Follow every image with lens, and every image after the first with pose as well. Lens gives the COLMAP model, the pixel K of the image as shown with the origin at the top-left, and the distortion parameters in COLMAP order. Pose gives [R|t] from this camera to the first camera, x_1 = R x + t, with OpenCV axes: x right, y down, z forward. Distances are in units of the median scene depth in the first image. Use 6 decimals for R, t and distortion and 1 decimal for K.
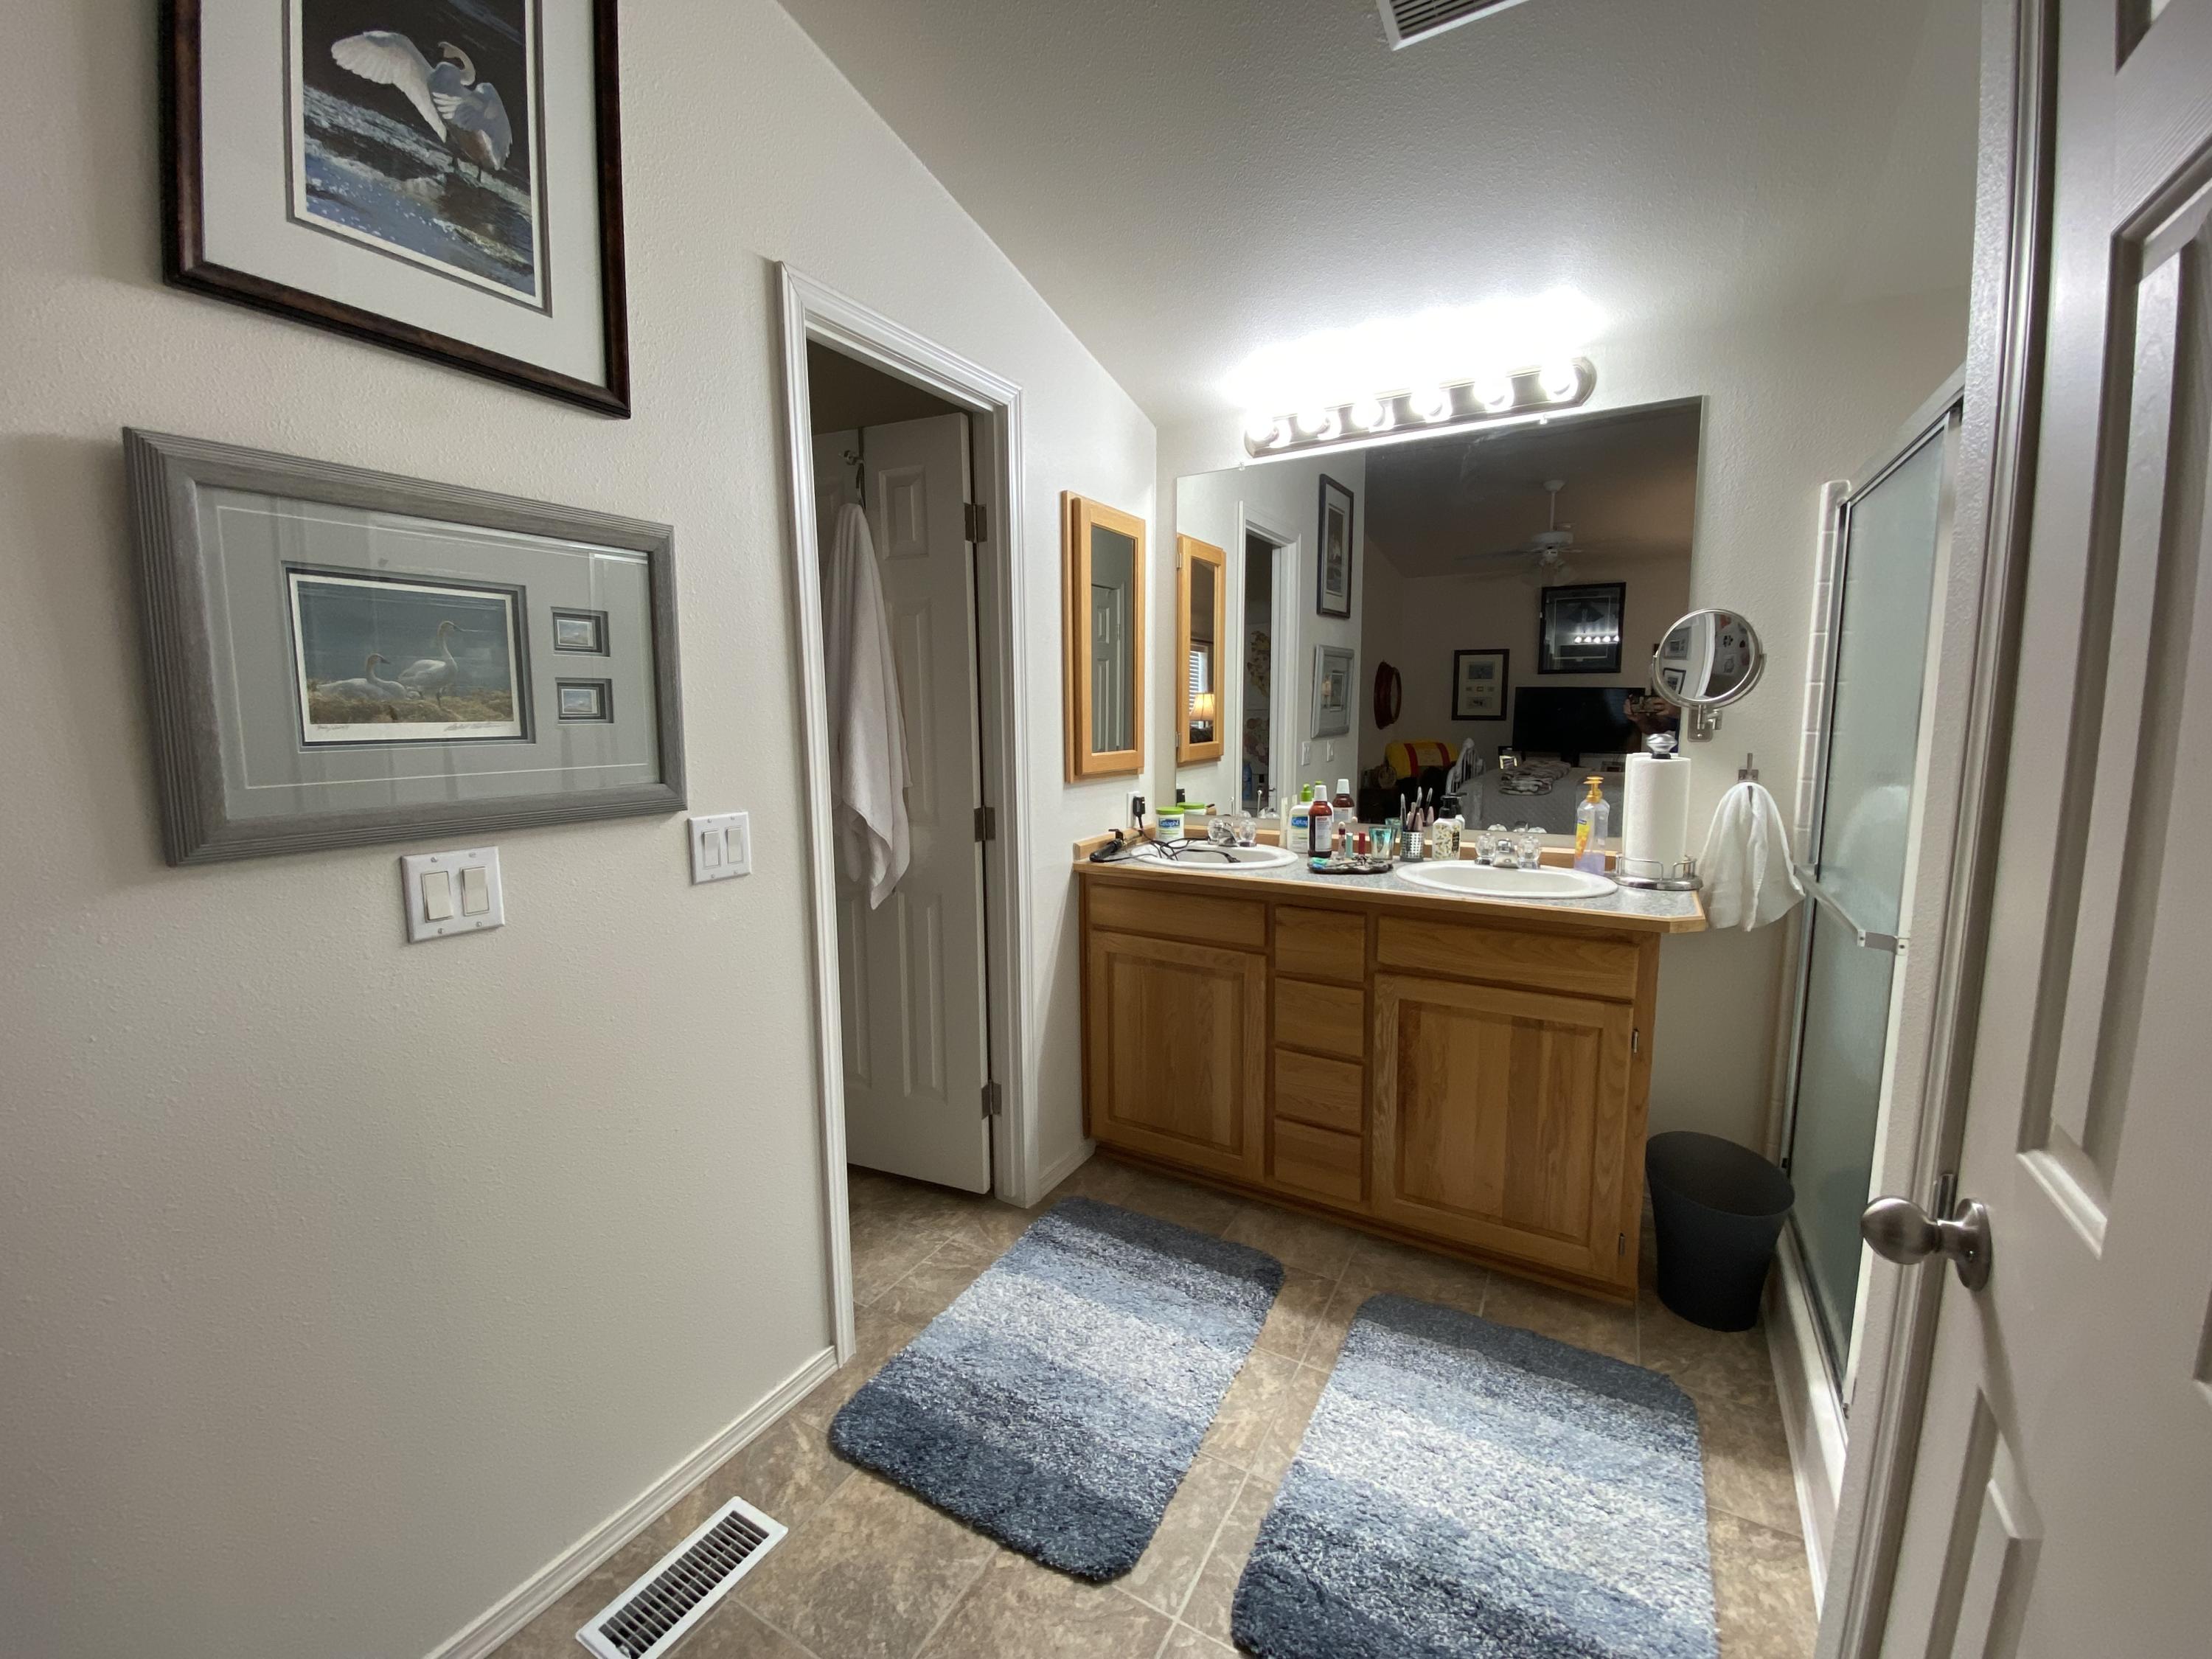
lens RADIAL K [[899.2, 0, 1096.2], [0, 899.2, 828.3], [0, 0, 1]] dist [0.022121, -0.023225]
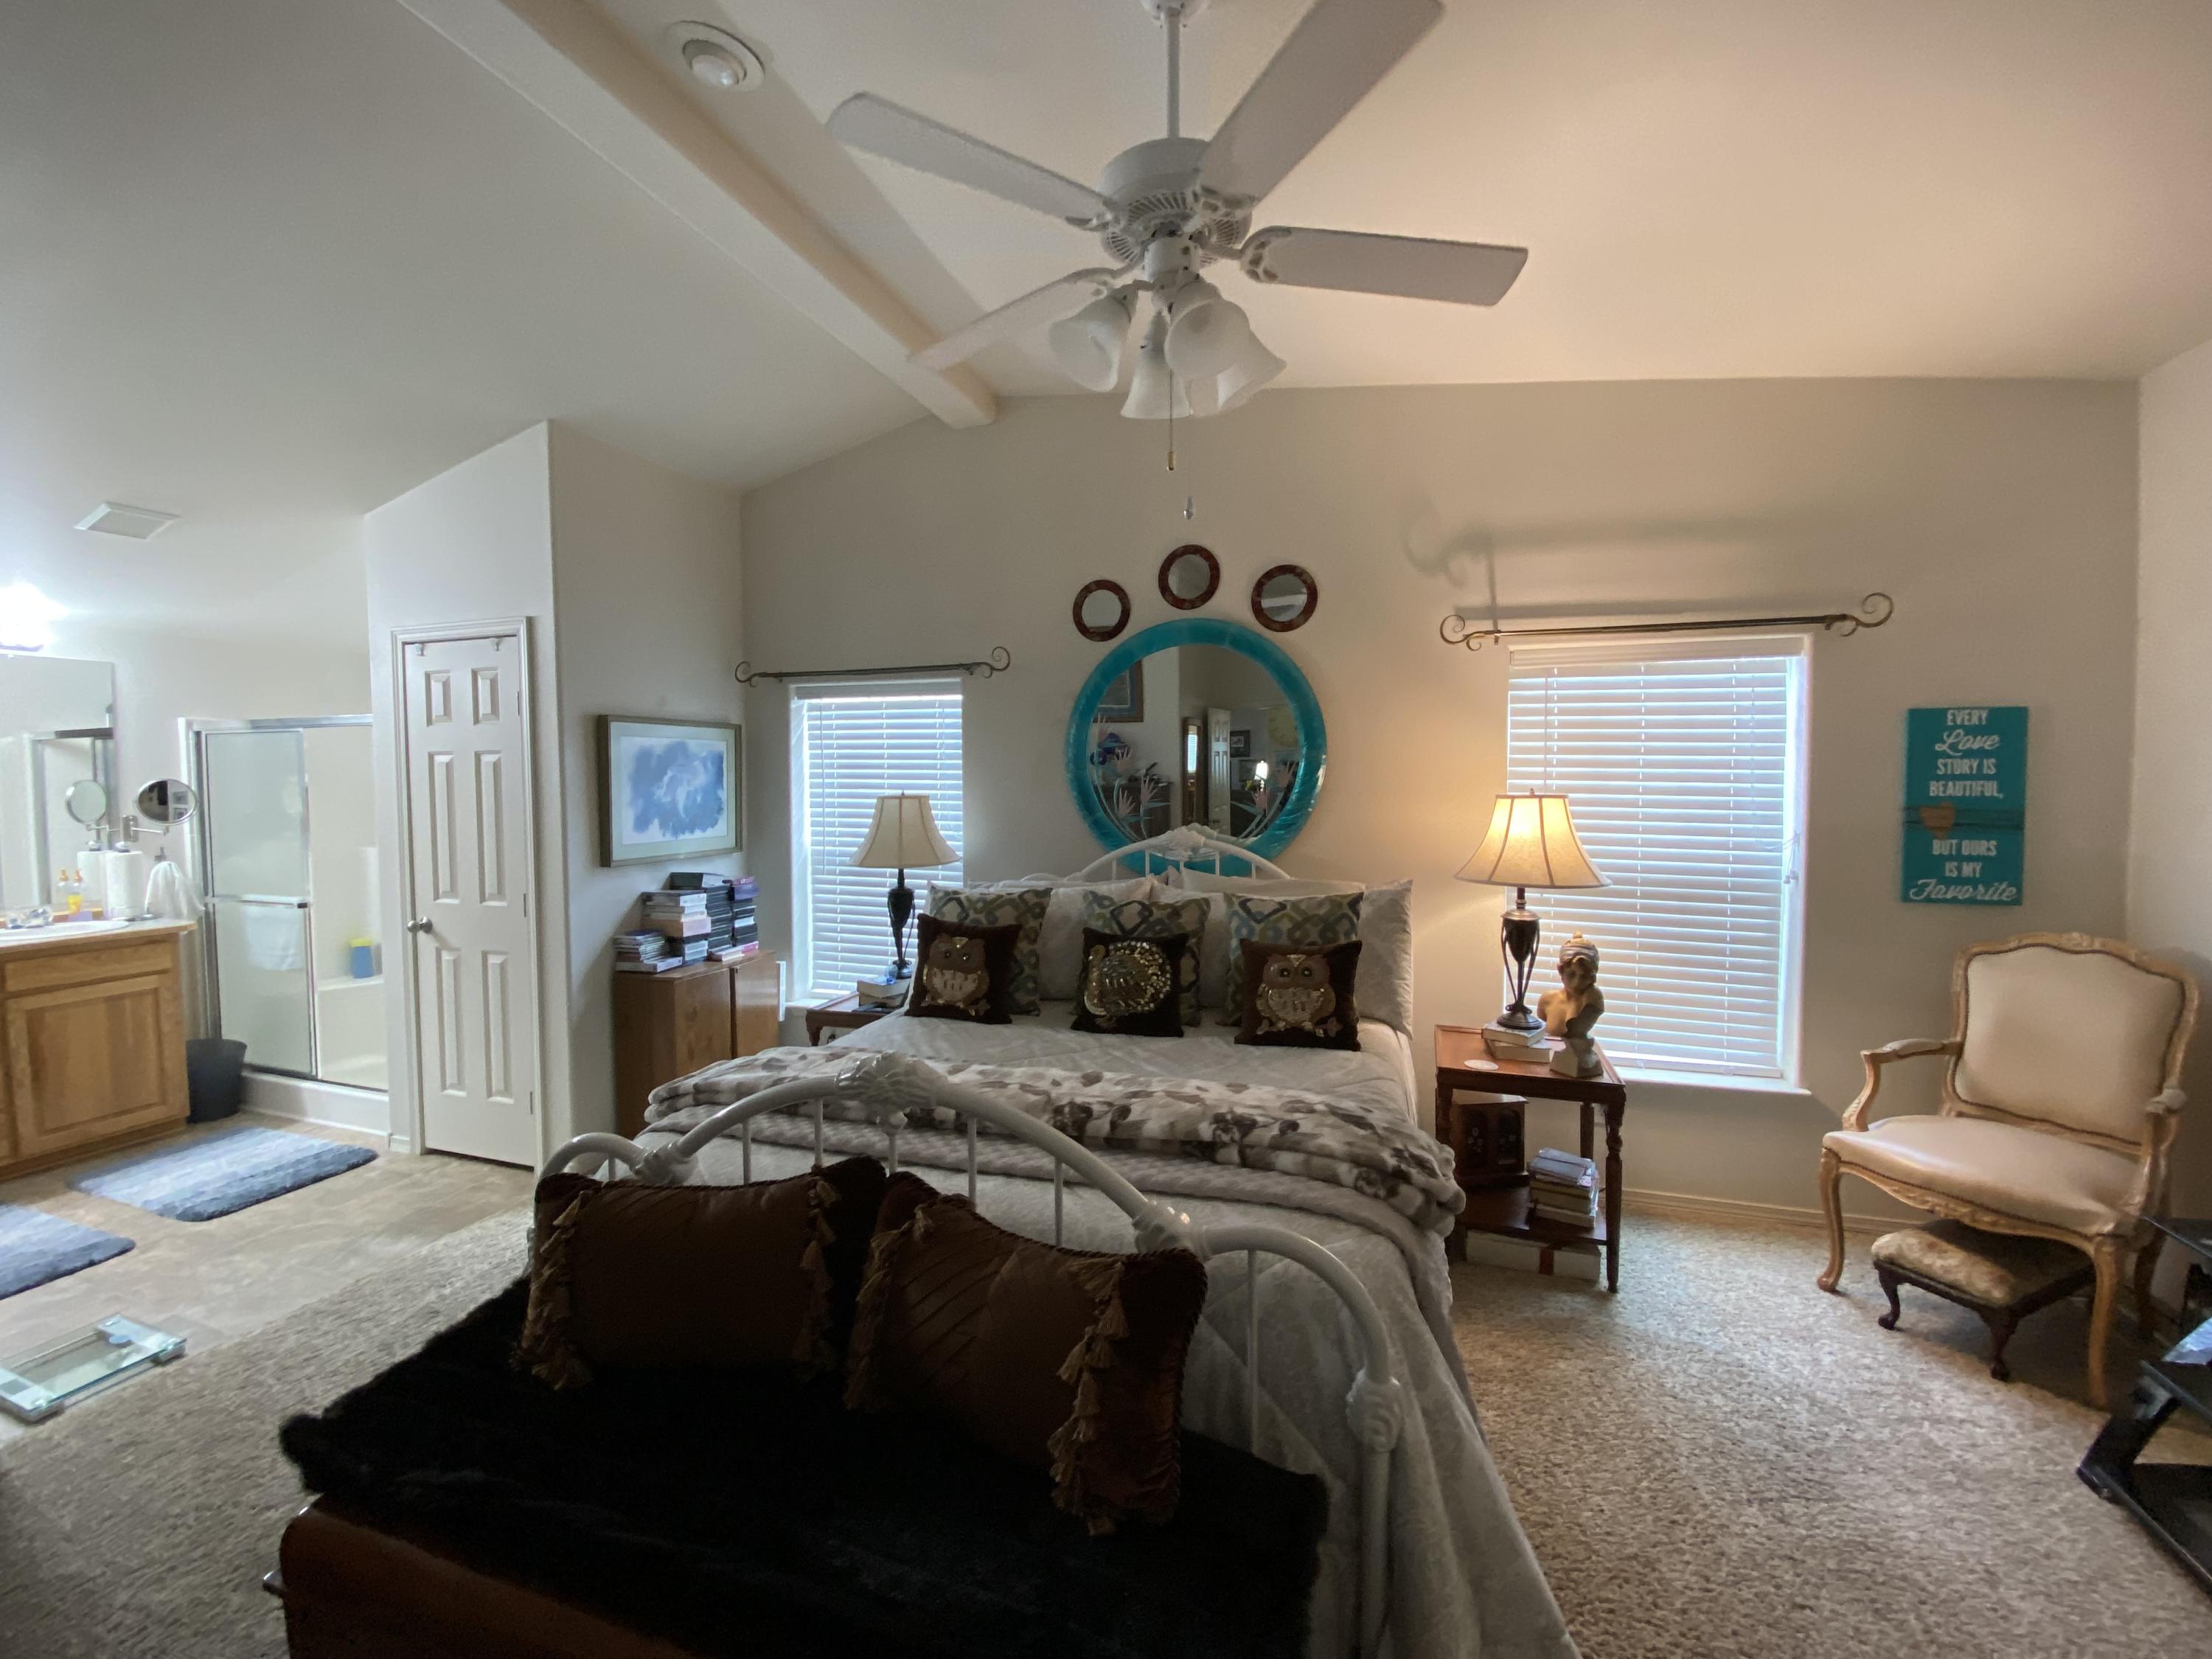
lens RADIAL K [[899.2, 0, 1096.2], [0, 899.2, 828.3], [0, 0, 1]] dist [0.022121, -0.023225]
pose [[-0.192482, -0.041023, 0.980443, -1.671632], [0.134608, 0.988577, 0.067790, 0.019569], [-0.972024, 0.145024, -0.184761, -0.657977]]
